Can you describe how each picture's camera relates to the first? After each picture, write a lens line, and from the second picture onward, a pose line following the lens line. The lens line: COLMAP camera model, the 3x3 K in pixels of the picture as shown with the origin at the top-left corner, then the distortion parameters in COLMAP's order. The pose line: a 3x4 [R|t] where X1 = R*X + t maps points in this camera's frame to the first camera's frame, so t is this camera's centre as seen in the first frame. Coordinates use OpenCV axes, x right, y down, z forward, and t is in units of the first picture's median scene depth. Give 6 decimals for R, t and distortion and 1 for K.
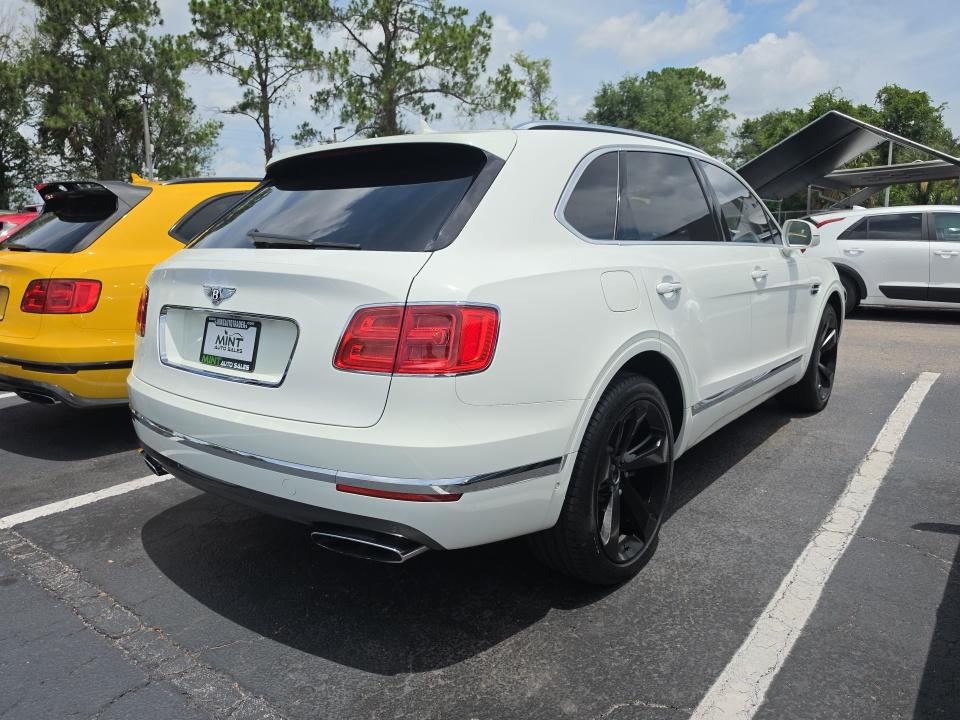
lens RADIAL K [[724.5, 0, 480.0], [0, 724.5, 360.0], [0, 0, 1]] dist [0.078871, -0.166654]
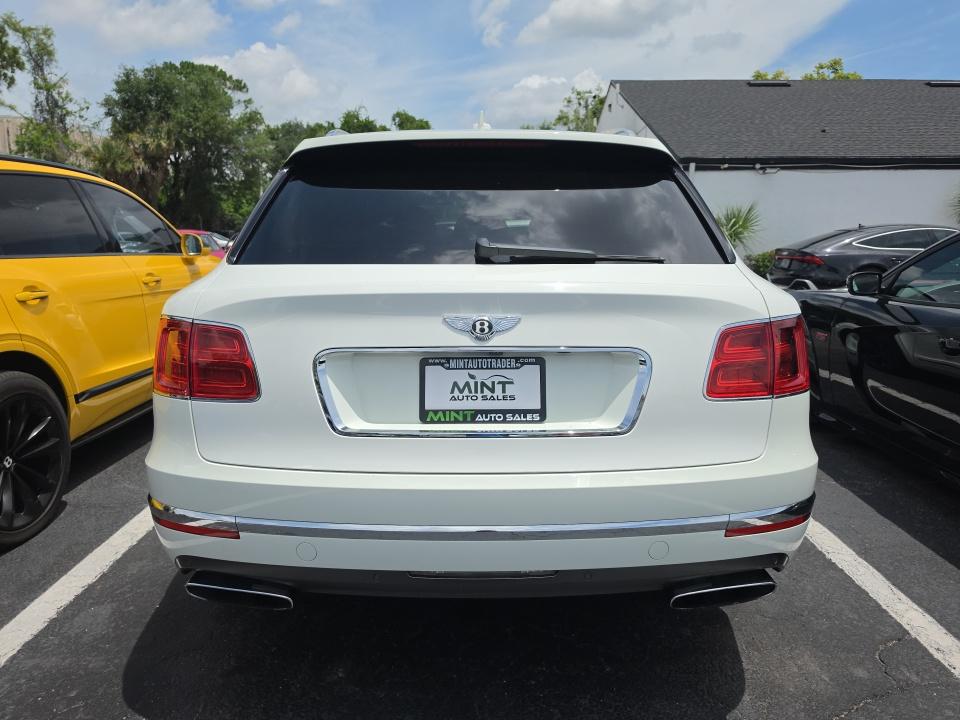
lens RADIAL K [[696.5, 0, 480.0], [0, 696.5, 360.0], [0, 0, 1]] dist [0.067735, -0.054683]
pose [[0.765540, -0.106940, 0.634438, -0.092968], [0.102813, 0.993751, 0.043447, -0.009960], [-0.635120, 0.031968, 0.771752, 0.051351]]
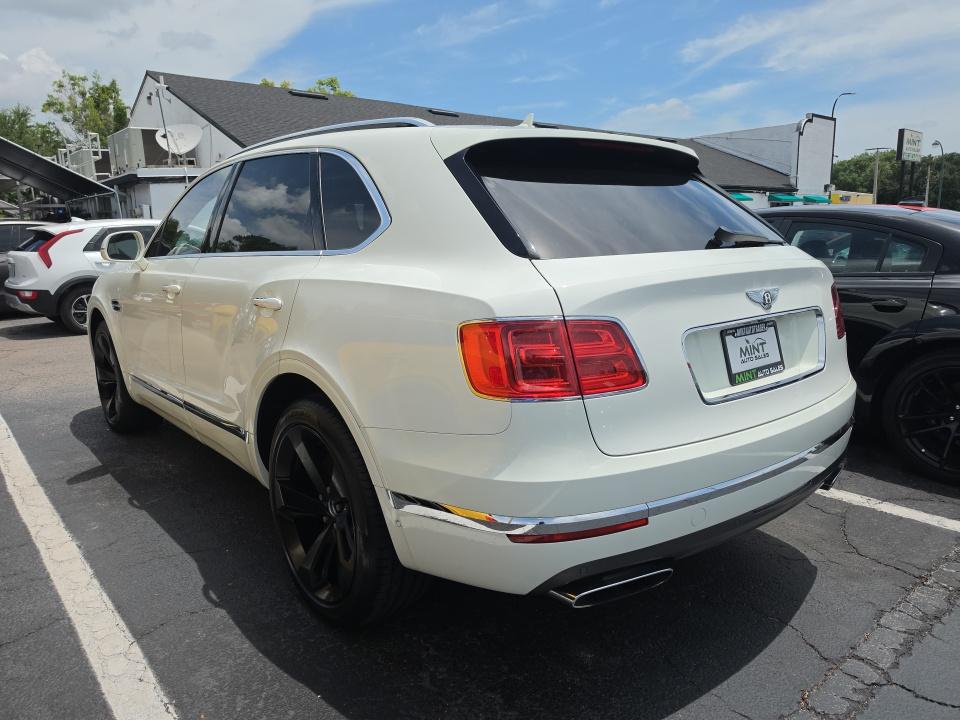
lens RADIAL K [[696.5, 0, 480.0], [0, 696.5, 360.0], [0, 0, 1]] dist [0.067735, -0.054683]
pose [[0.183478, -0.175222, 0.967281, -0.146600], [0.188196, 0.972046, 0.140388, -0.023396], [-0.964841, 0.156280, 0.211325, 0.133080]]
